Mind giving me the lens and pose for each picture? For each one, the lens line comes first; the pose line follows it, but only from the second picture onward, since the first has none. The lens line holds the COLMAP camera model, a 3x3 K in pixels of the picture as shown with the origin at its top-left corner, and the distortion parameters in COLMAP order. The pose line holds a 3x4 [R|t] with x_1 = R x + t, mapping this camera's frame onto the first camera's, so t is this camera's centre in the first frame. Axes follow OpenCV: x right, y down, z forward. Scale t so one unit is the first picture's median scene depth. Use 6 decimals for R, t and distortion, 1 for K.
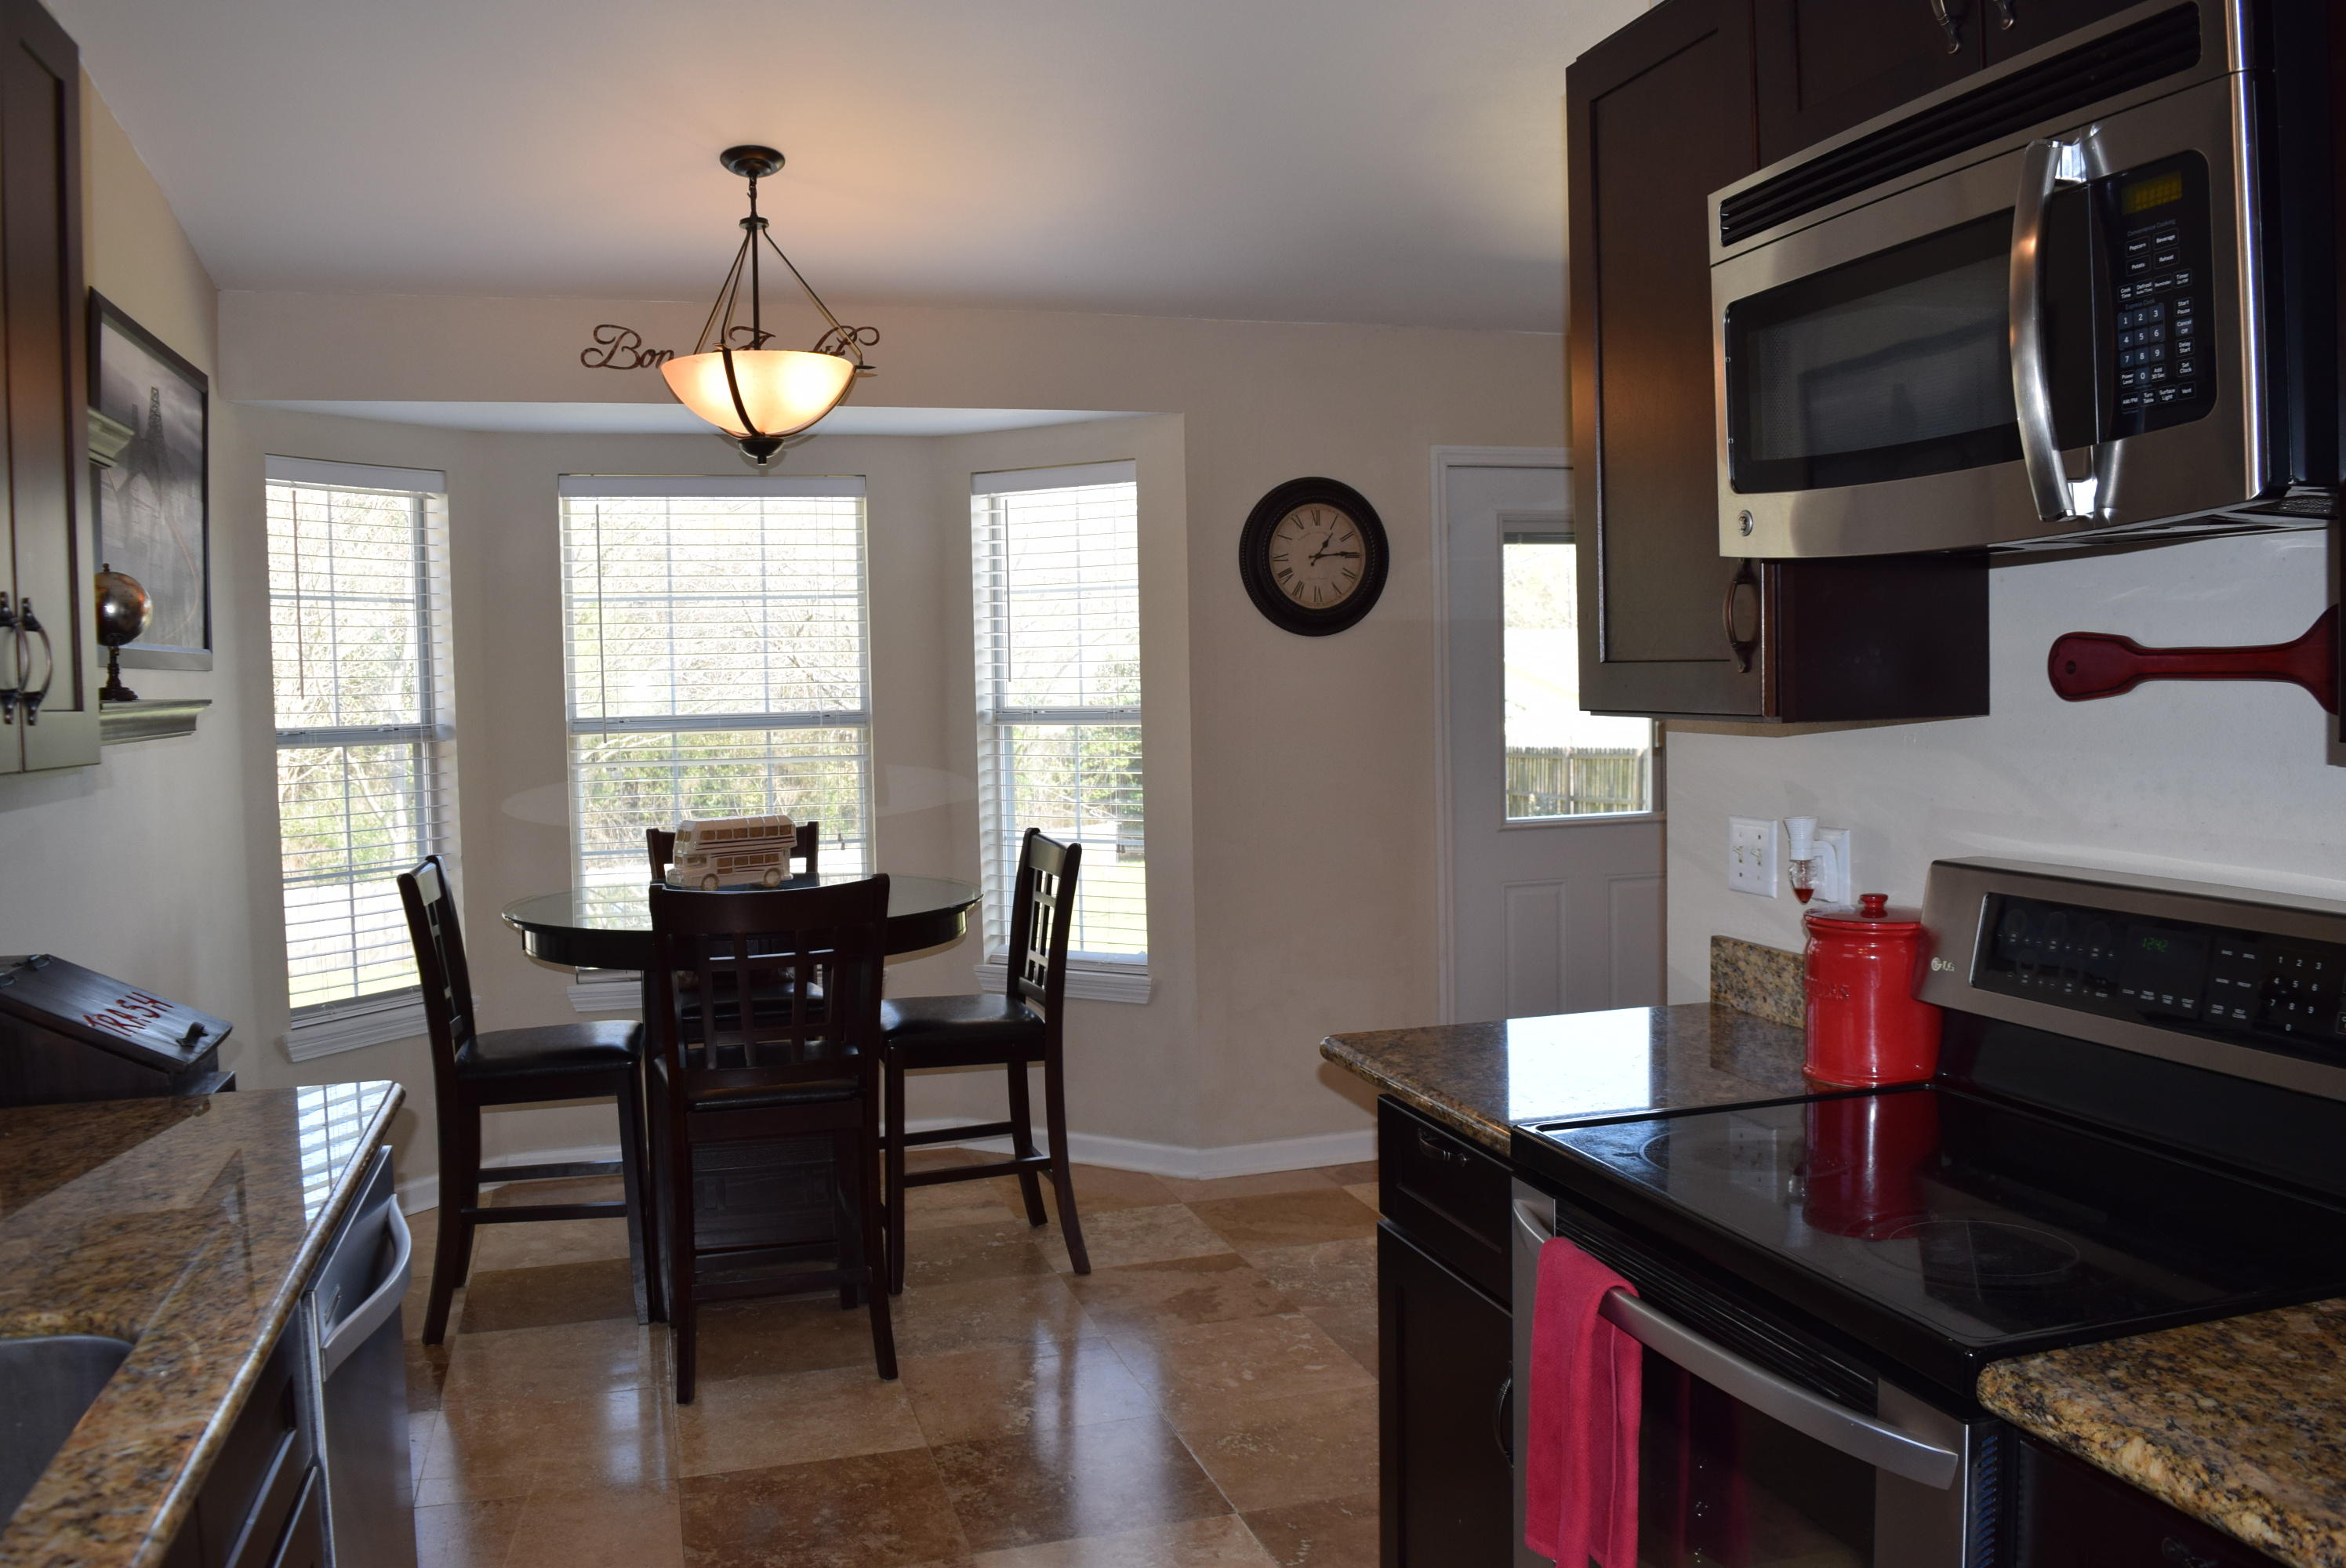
lens RADIAL K [[1848.8, 0, 1176.8], [0, 1848.8, 786.3], [0, 0, 1]] dist [-0.095550, 0.021962]
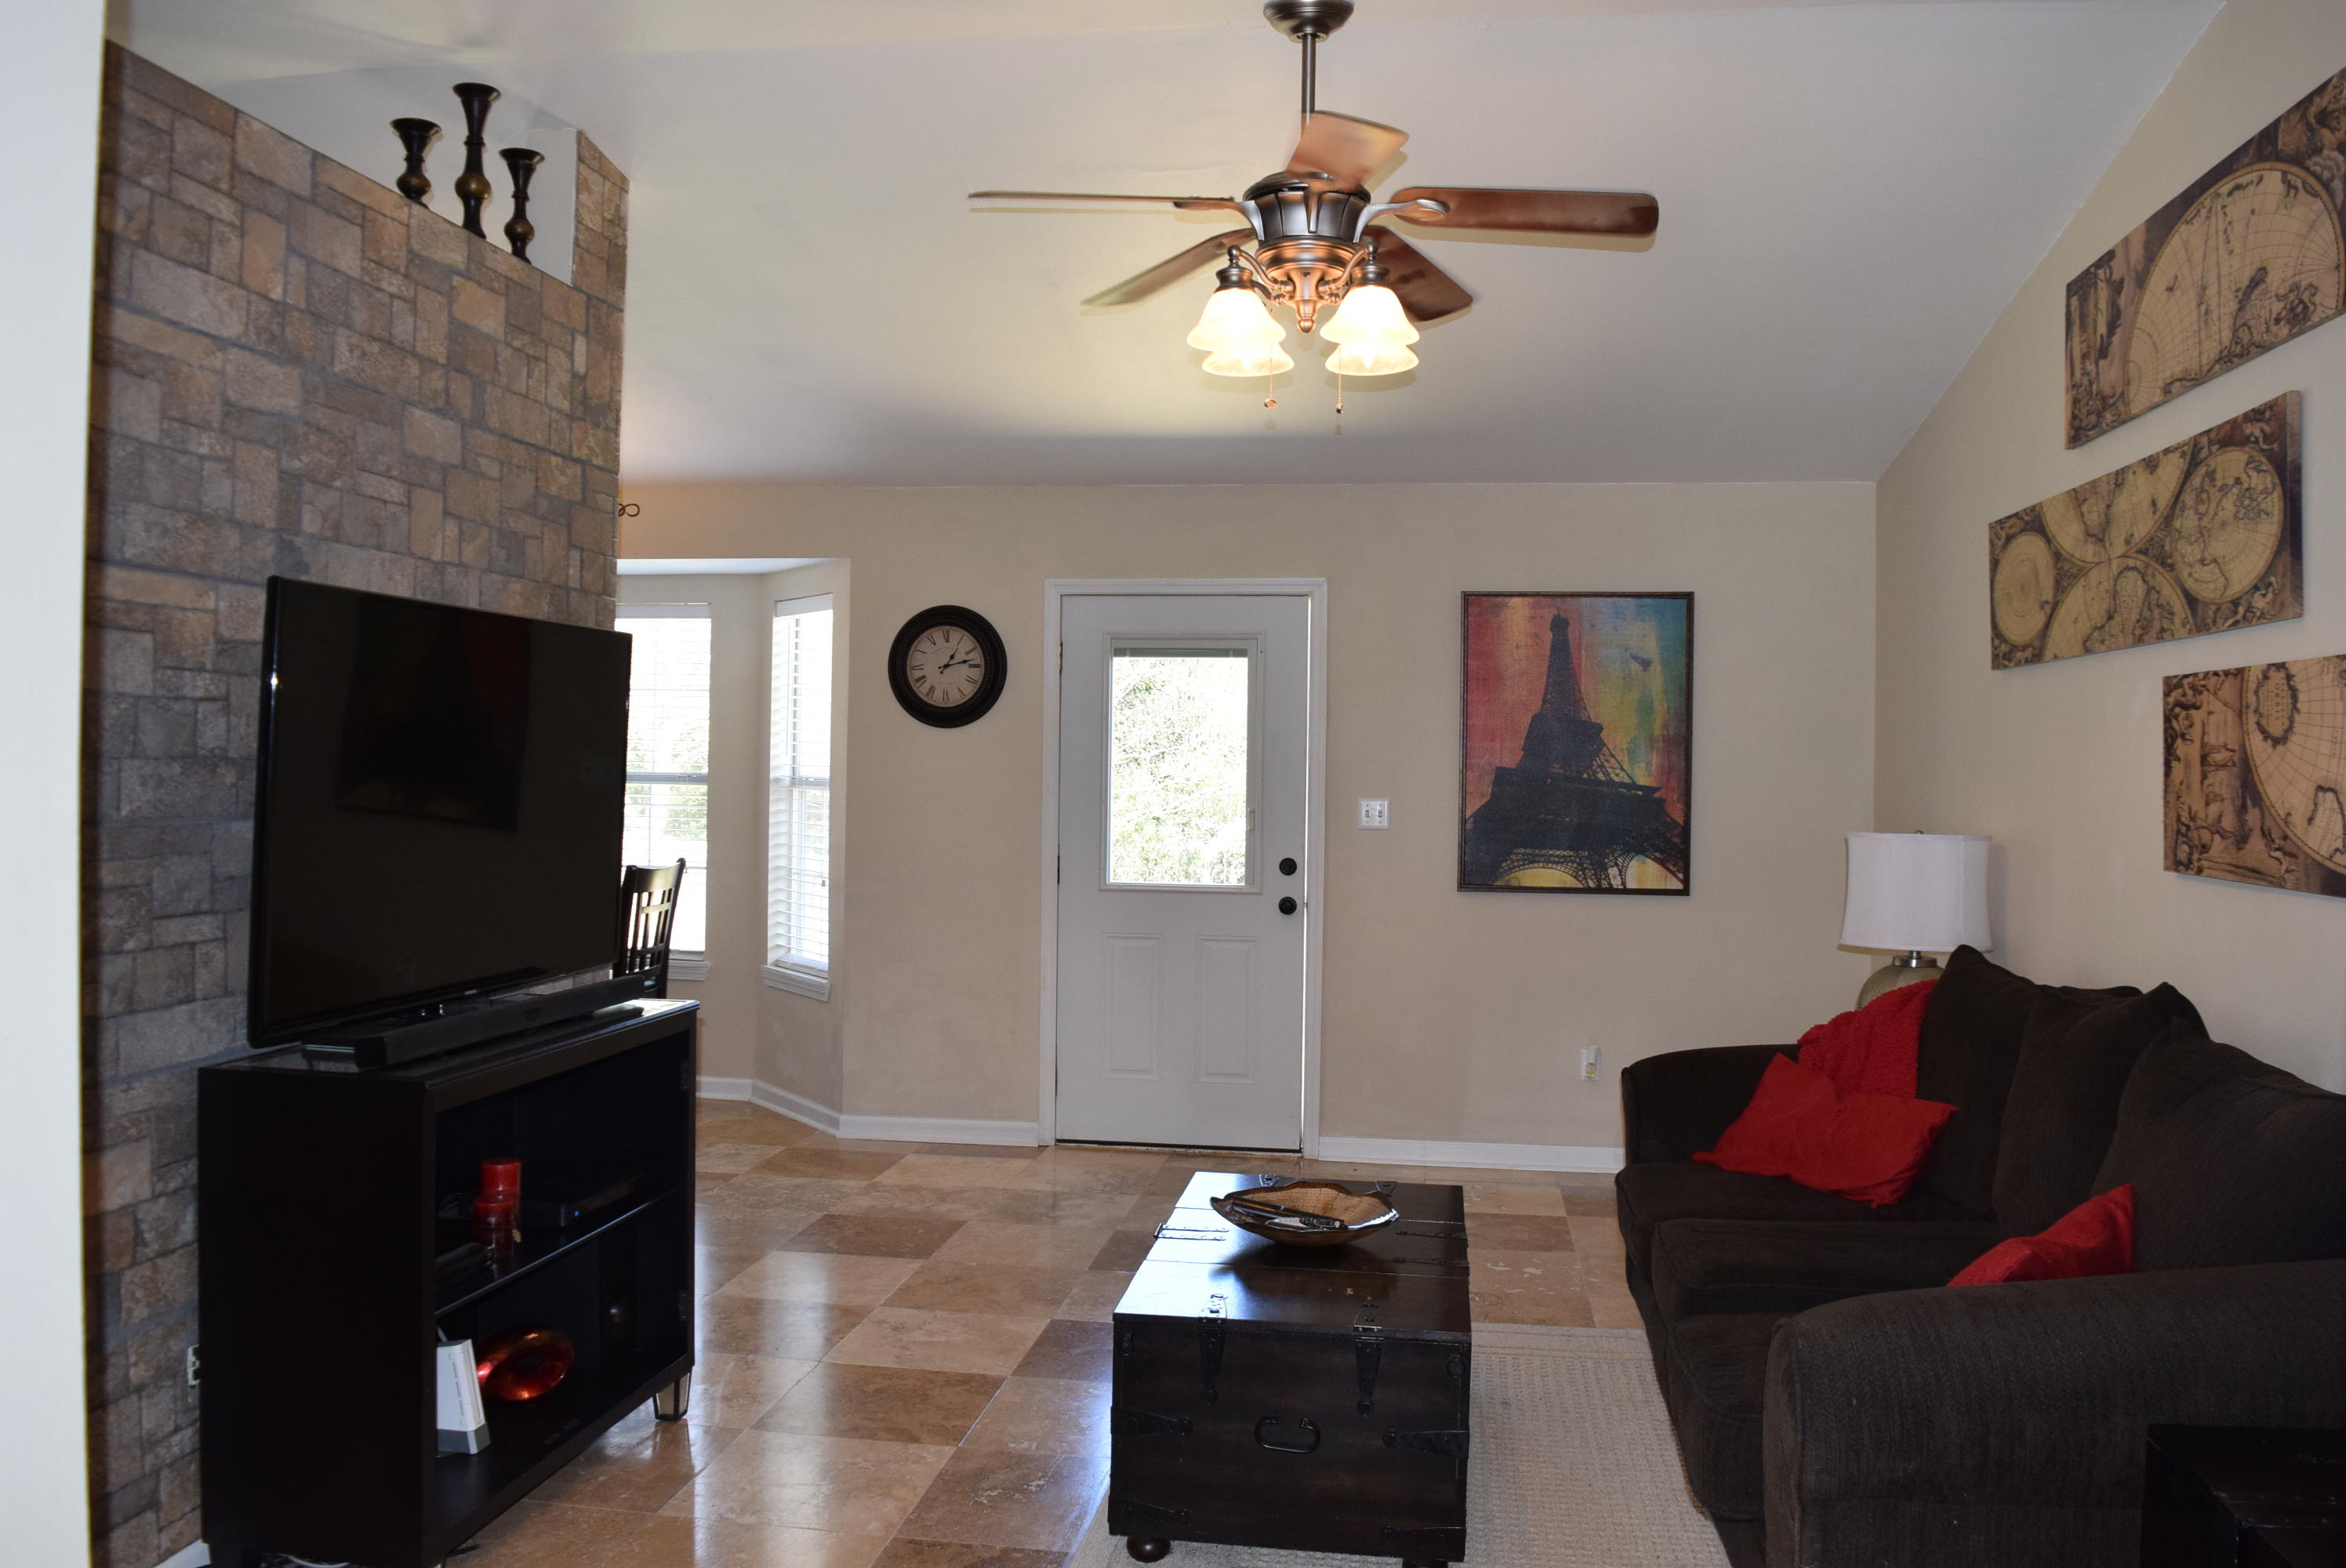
lens RADIAL K [[1848.8, 0, 1183.2], [0, 1848.8, 778.0], [0, 0, 1]] dist [-0.095550, 0.021962]
pose [[0.903626, 0.039972, -0.426453, 0.780995], [-0.064635, 0.996960, -0.043511, -0.000879], [0.423417, 0.066881, 0.903463, -0.093524]]
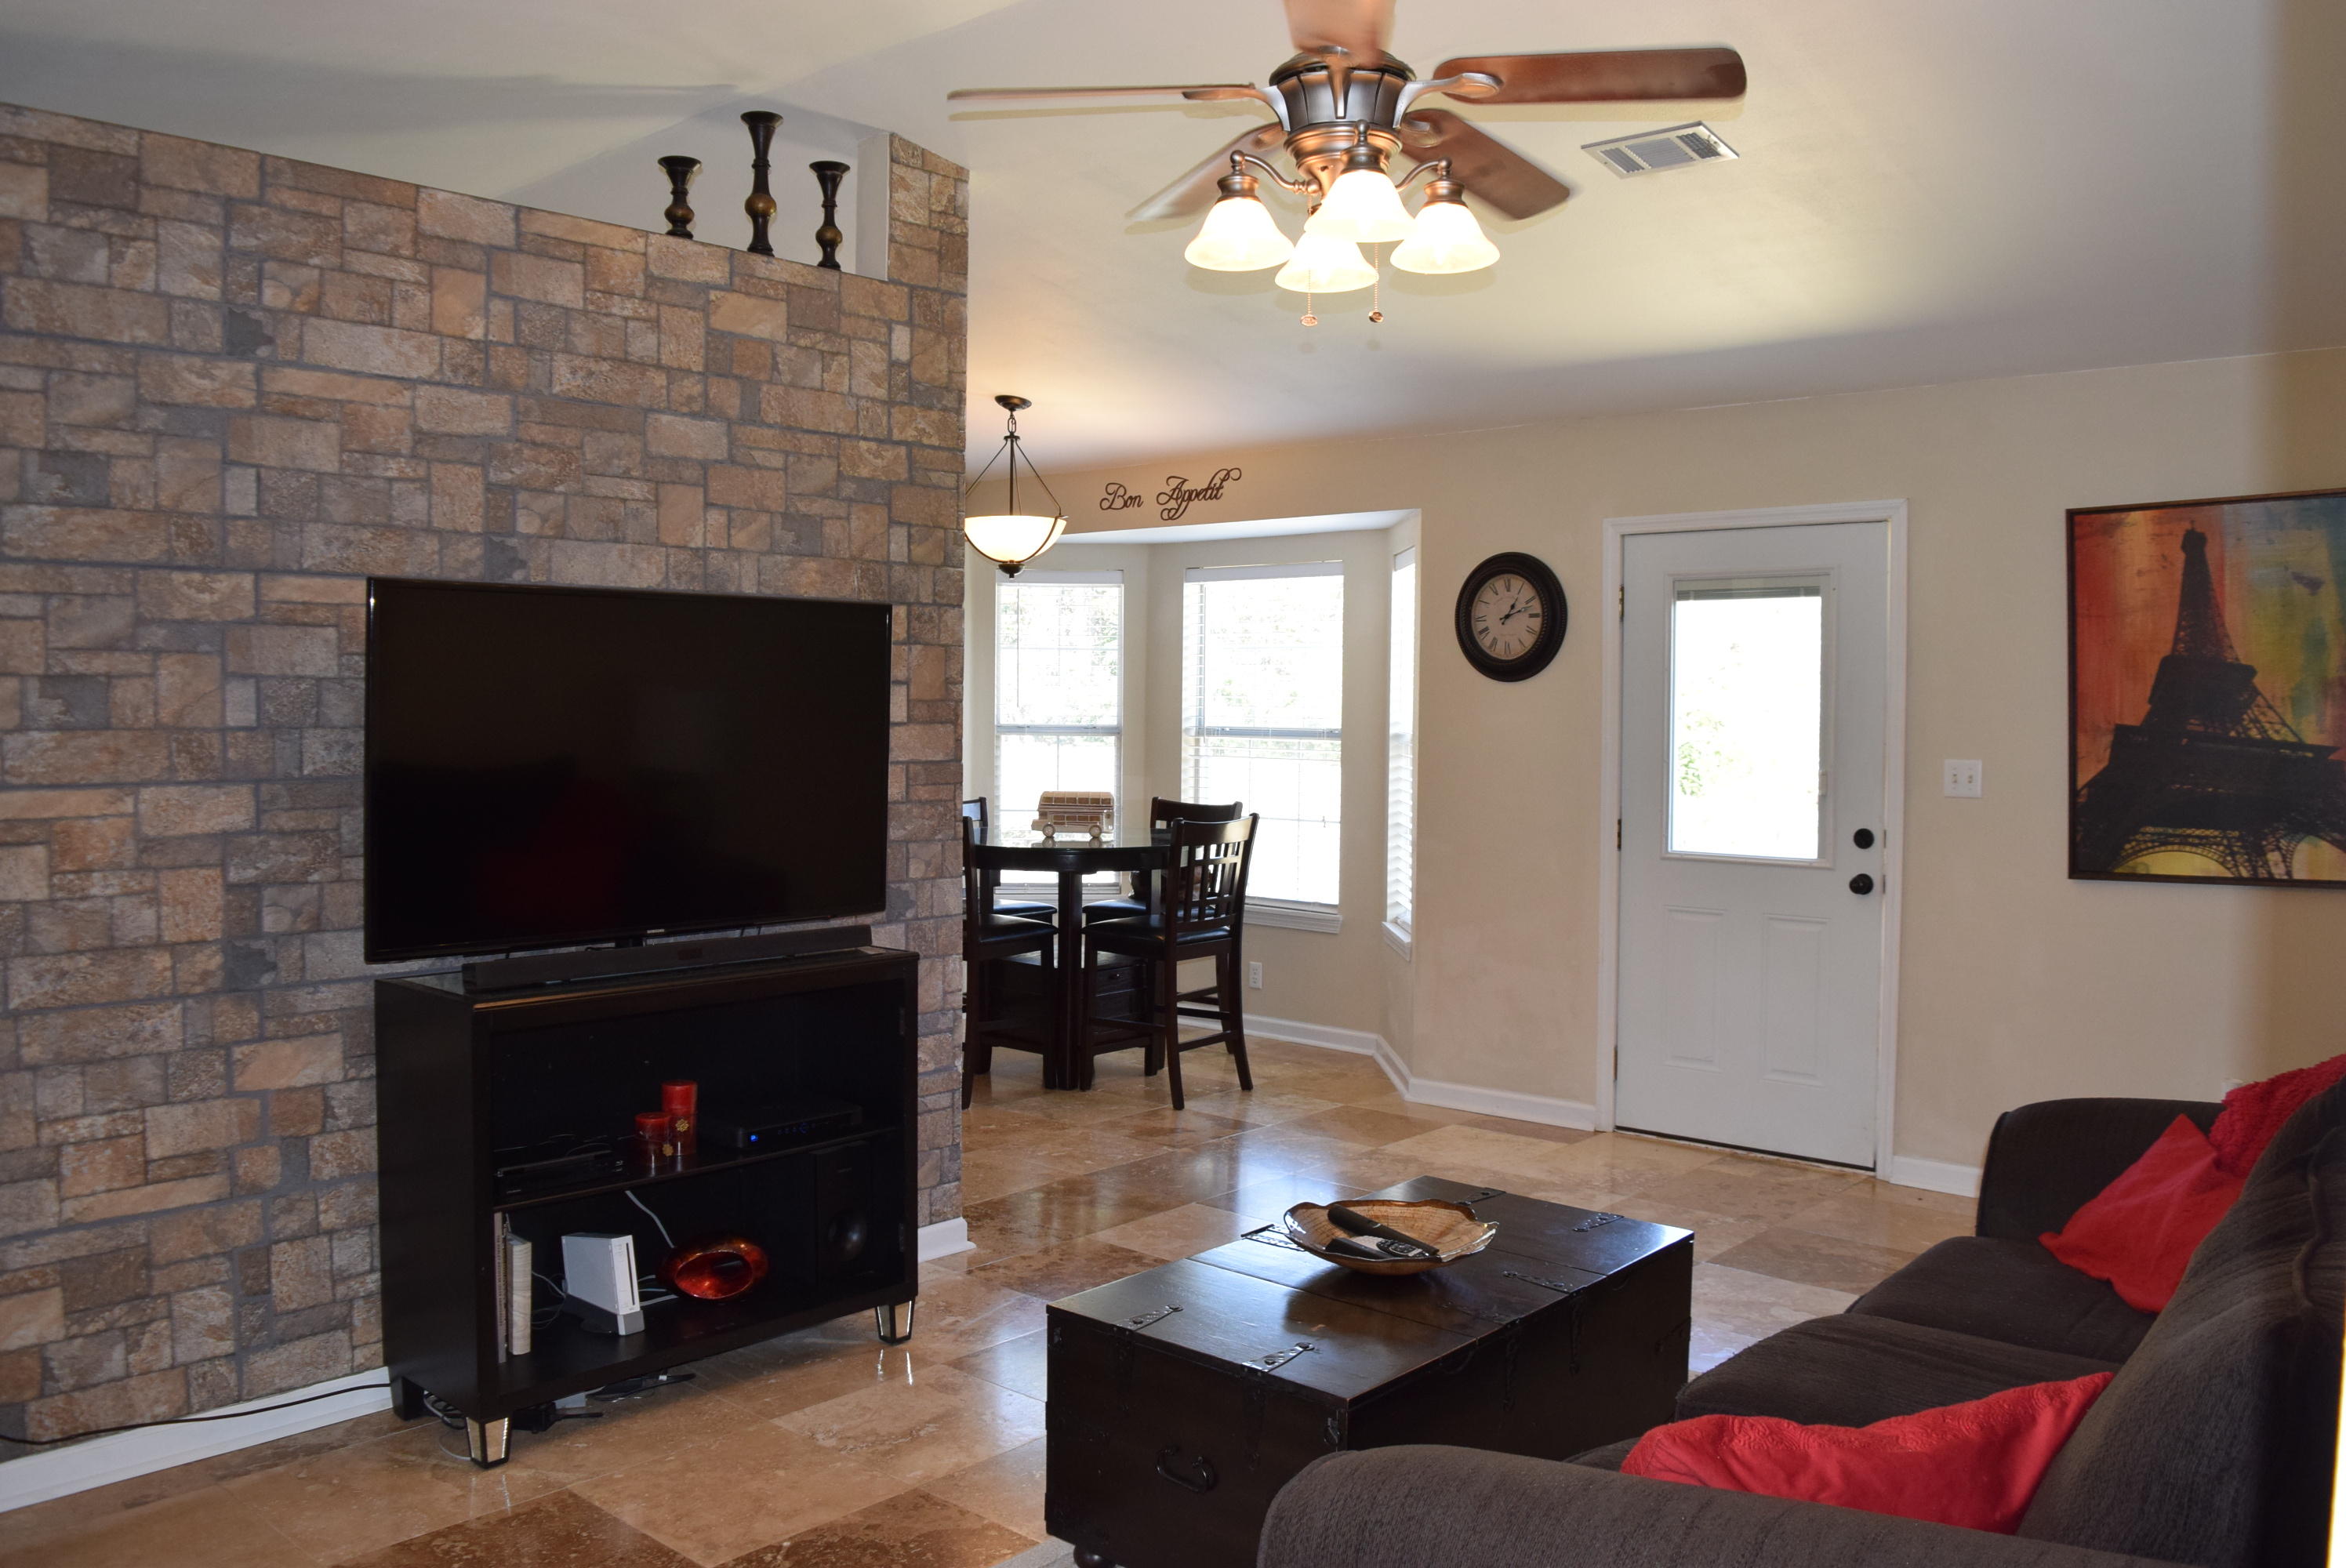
lens RADIAL K [[1848.8, 0, 1177.4], [0, 1848.8, 778.5], [0, 0, 1]] dist [-0.095550, 0.021962]
pose [[0.517484, 0.061356, -0.853490, 1.013275], [-0.075278, 0.996823, 0.026018, -0.032893], [0.852375, 0.050785, 0.520459, 0.181684]]
